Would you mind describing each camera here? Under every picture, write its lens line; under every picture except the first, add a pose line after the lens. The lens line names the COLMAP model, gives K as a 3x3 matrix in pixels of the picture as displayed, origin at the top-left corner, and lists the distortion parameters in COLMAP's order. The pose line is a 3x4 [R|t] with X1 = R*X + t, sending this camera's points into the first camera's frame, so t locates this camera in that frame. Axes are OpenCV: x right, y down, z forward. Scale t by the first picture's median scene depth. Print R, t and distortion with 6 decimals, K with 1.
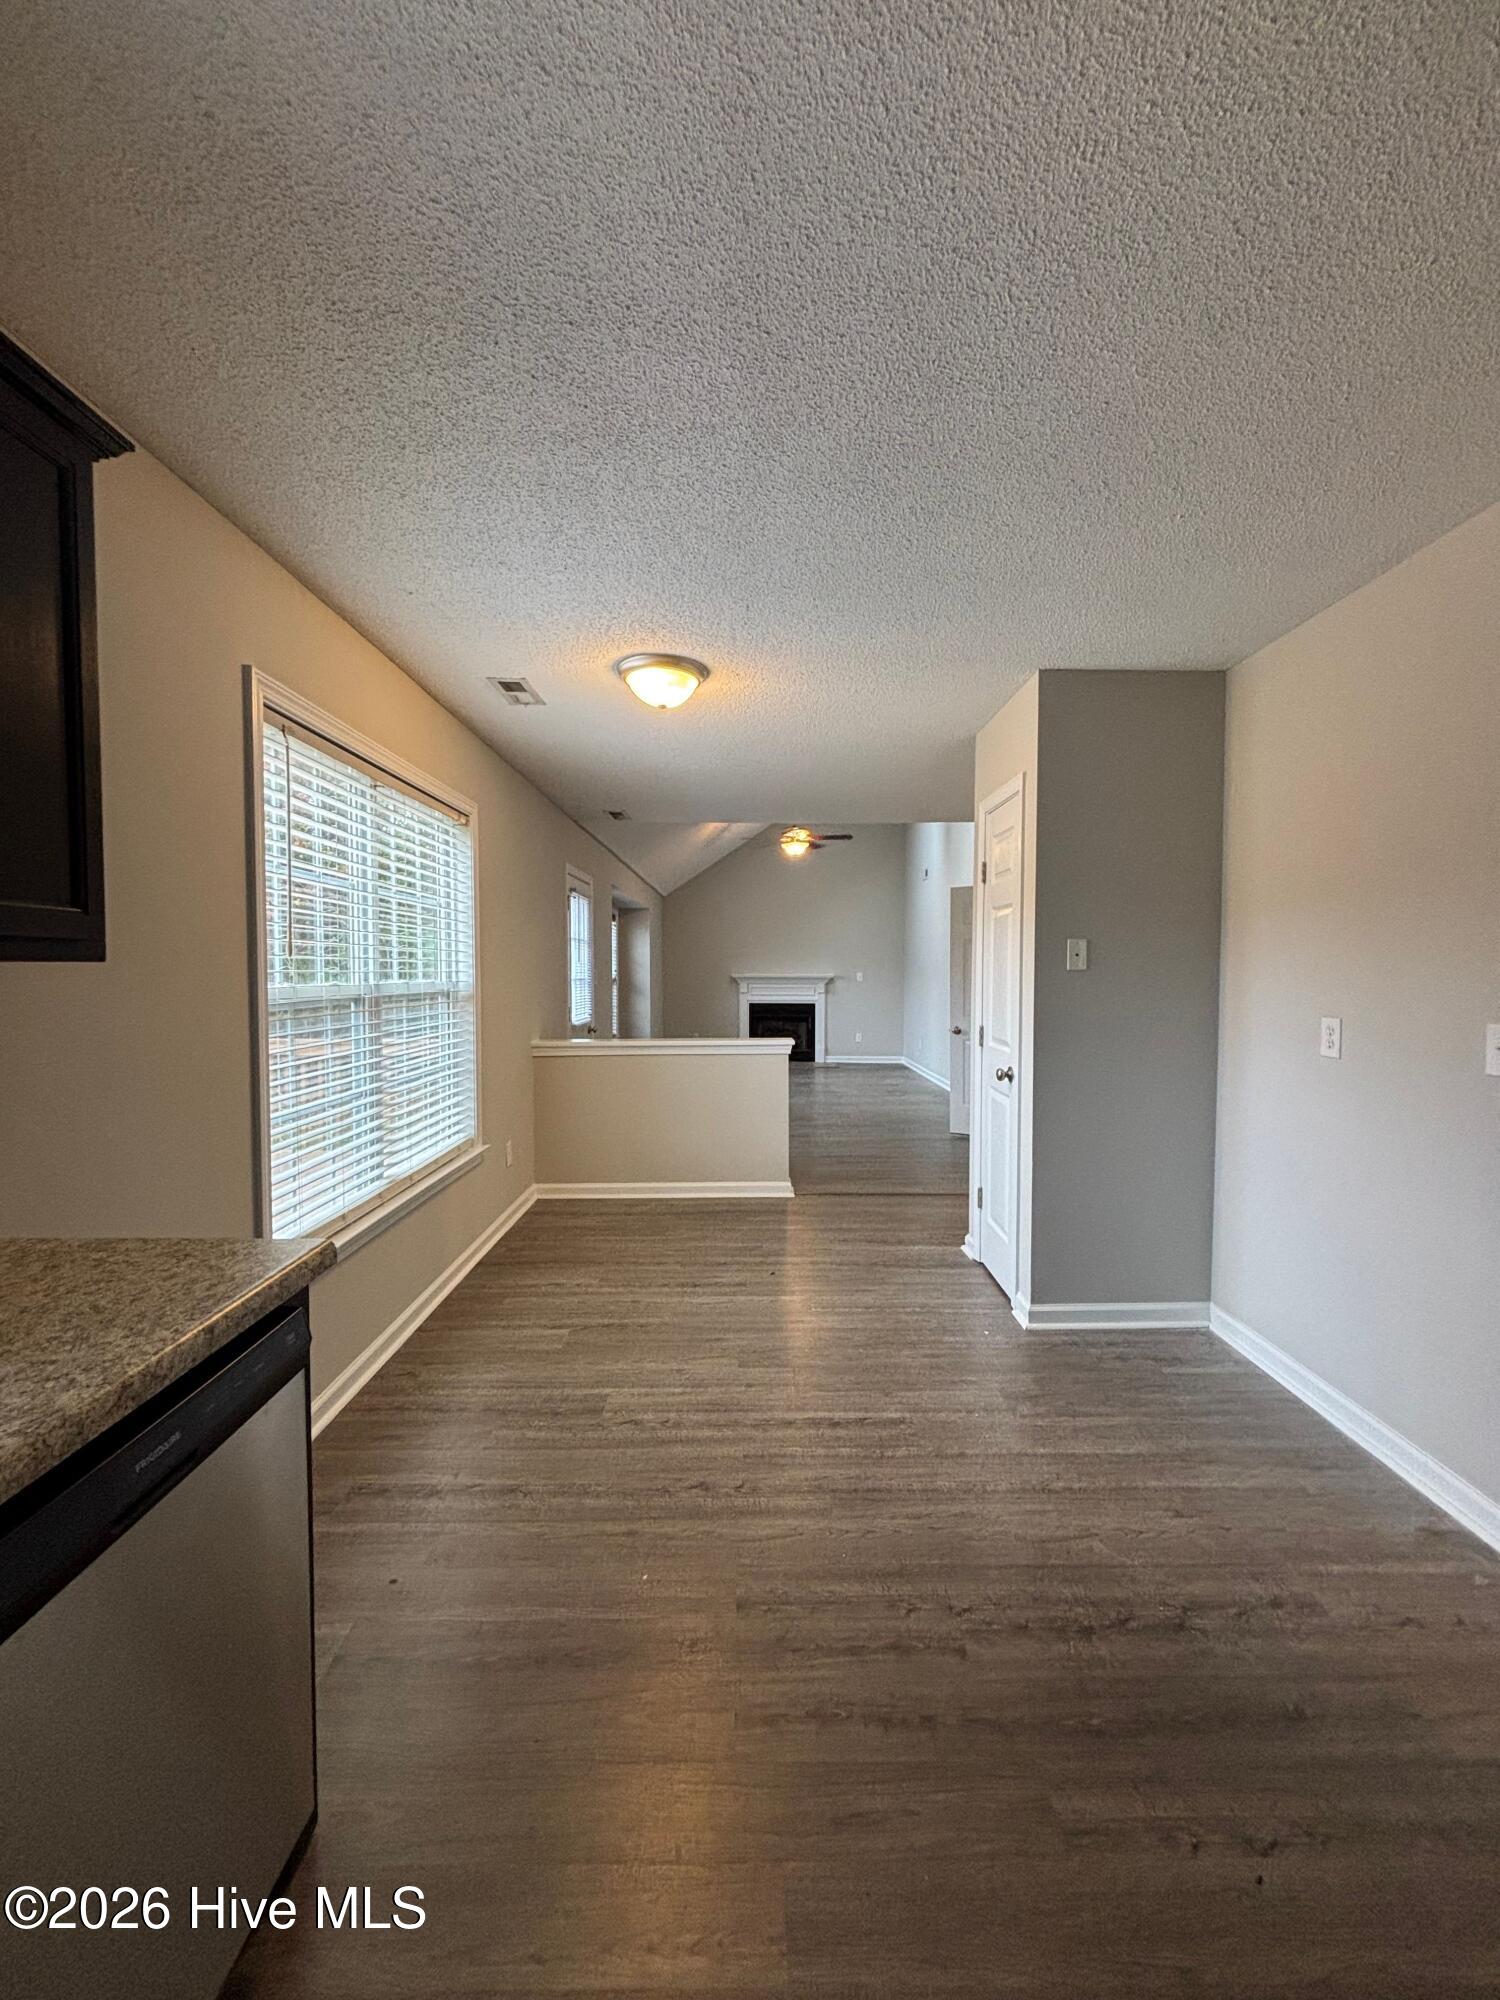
lens RADIAL K [[801.4, 0, 752.6], [0, 801.4, 999.6], [0, 0, 1]] dist [0.004286, 0.002539]
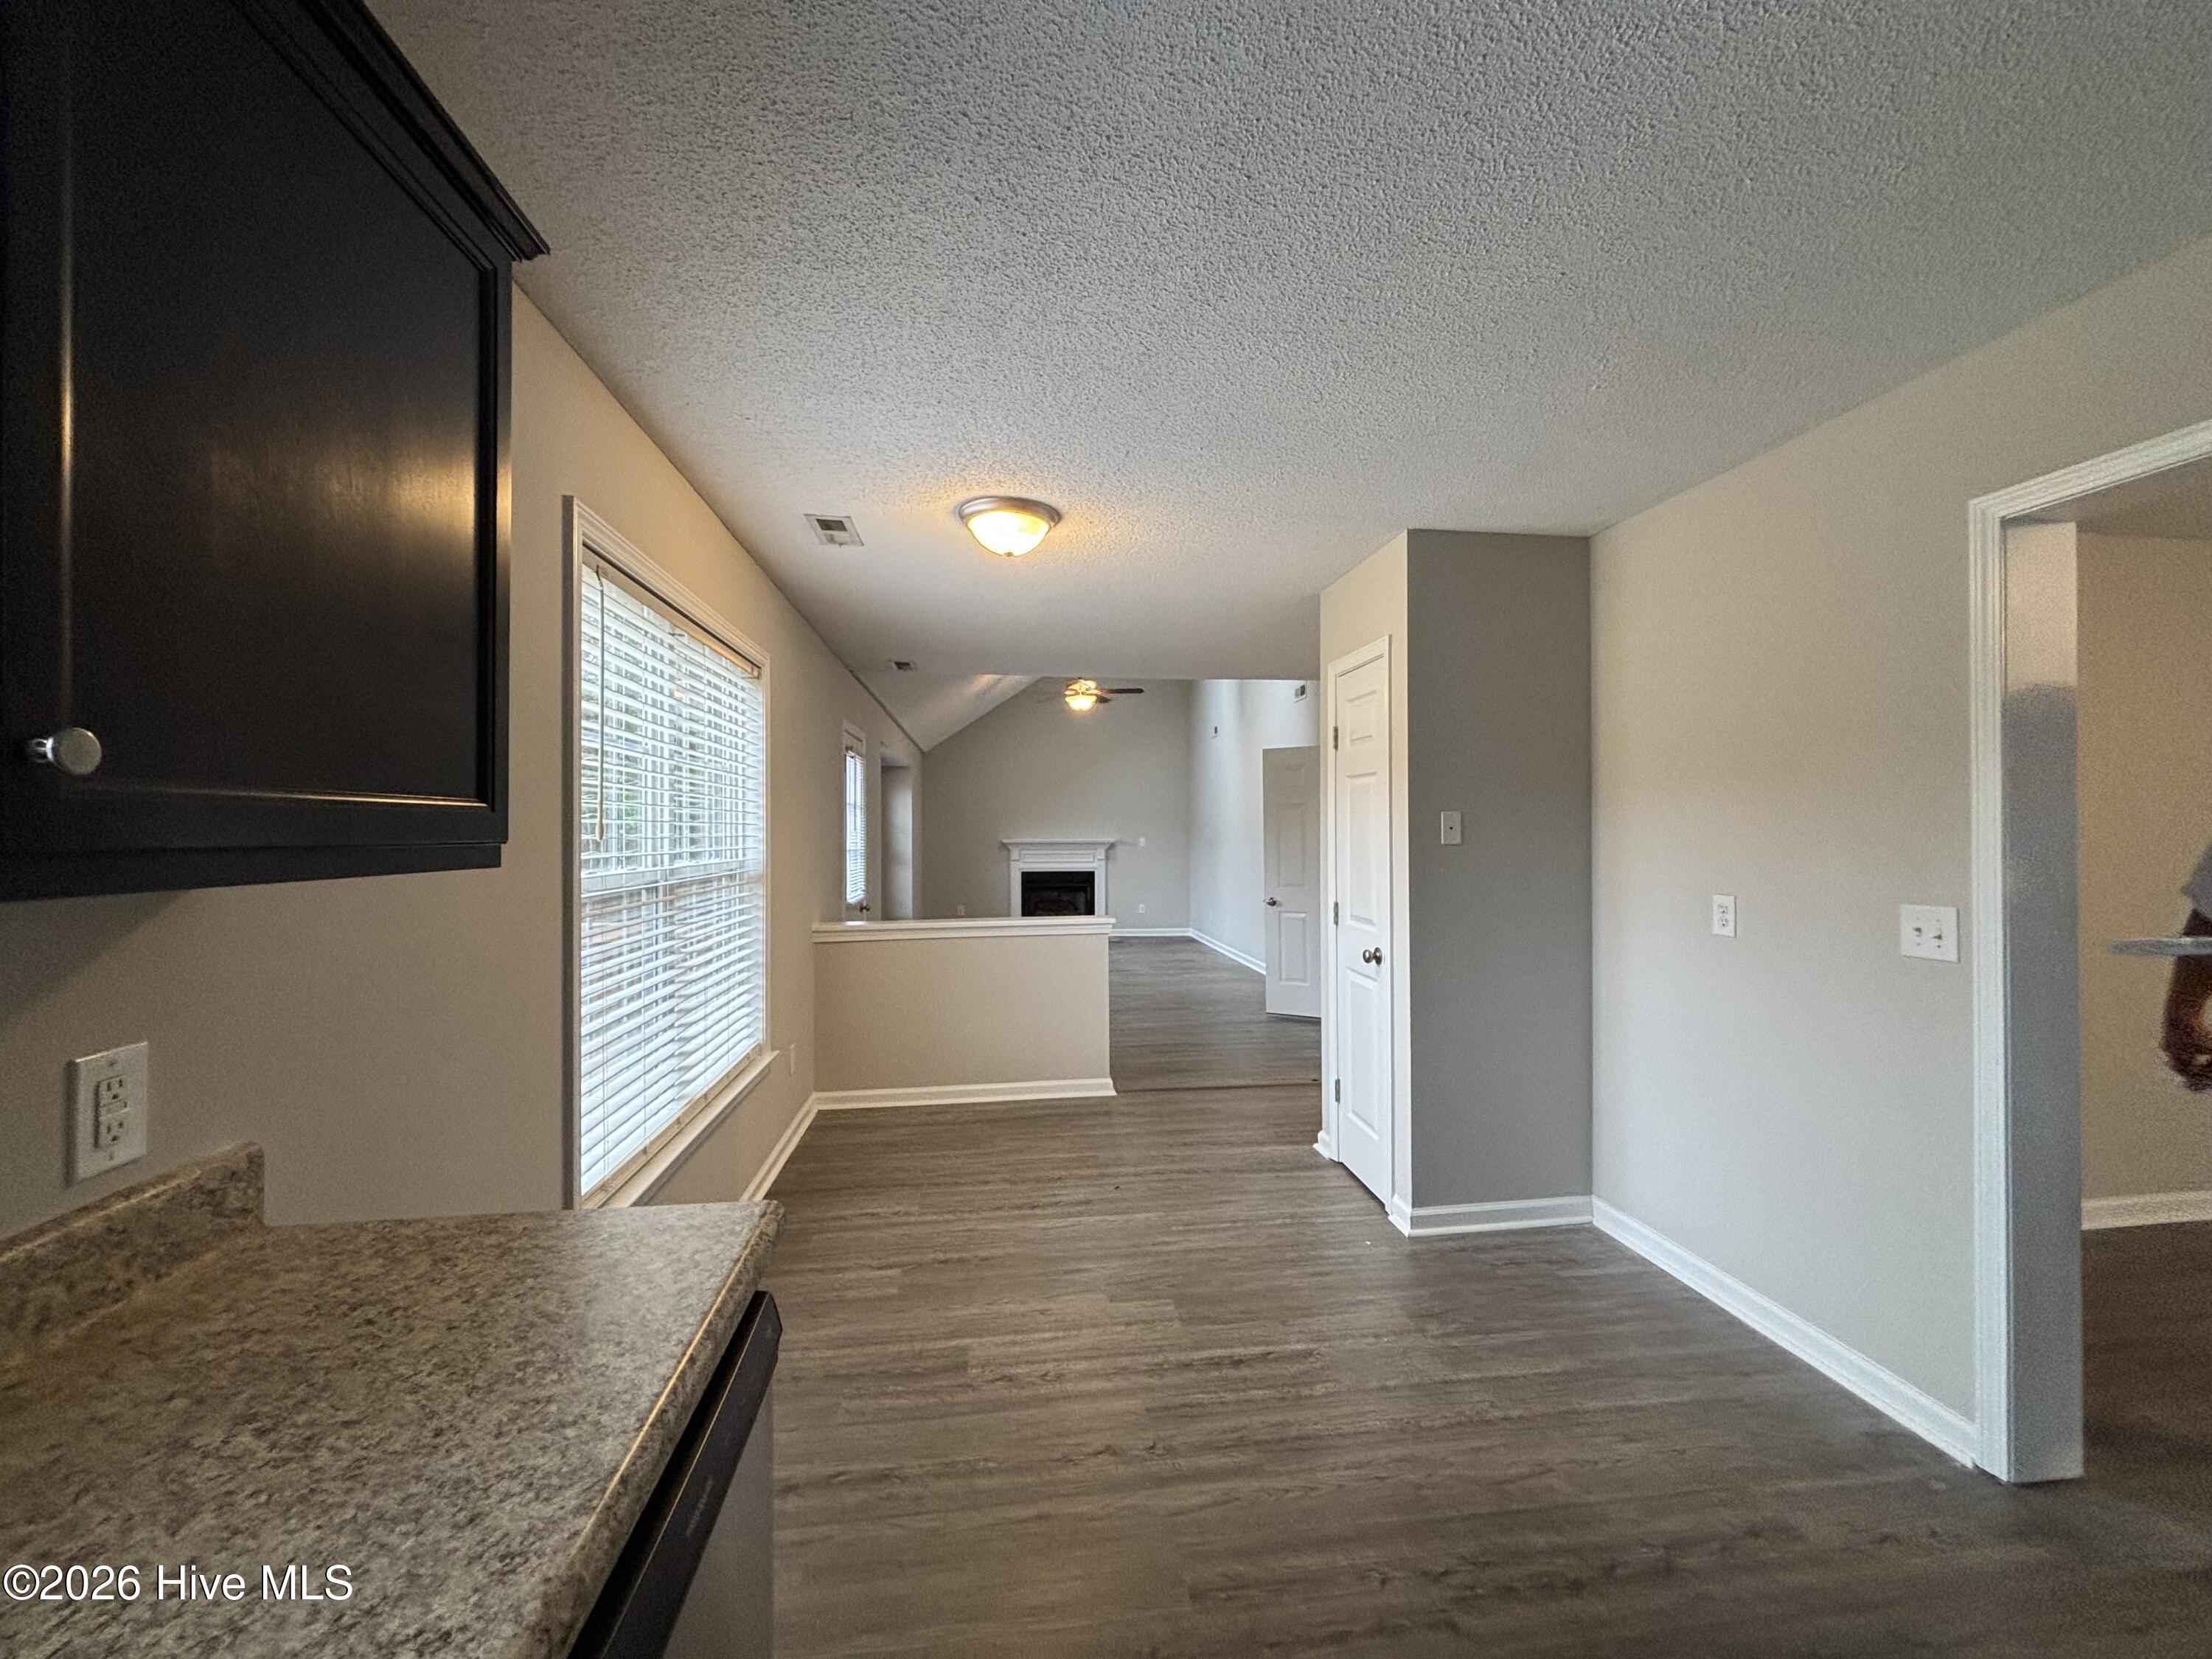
lens RADIAL K [[886.4, 0, 1107.1], [0, 886.4, 826.9], [0, 0, 1]] dist [0.004286, 0.002539]
pose [[0.992440, -0.002928, 0.122697, -0.154959], [0.008048, 0.999116, -0.041255, -0.022567], [-0.122467, 0.041931, 0.991586, 0.020270]]
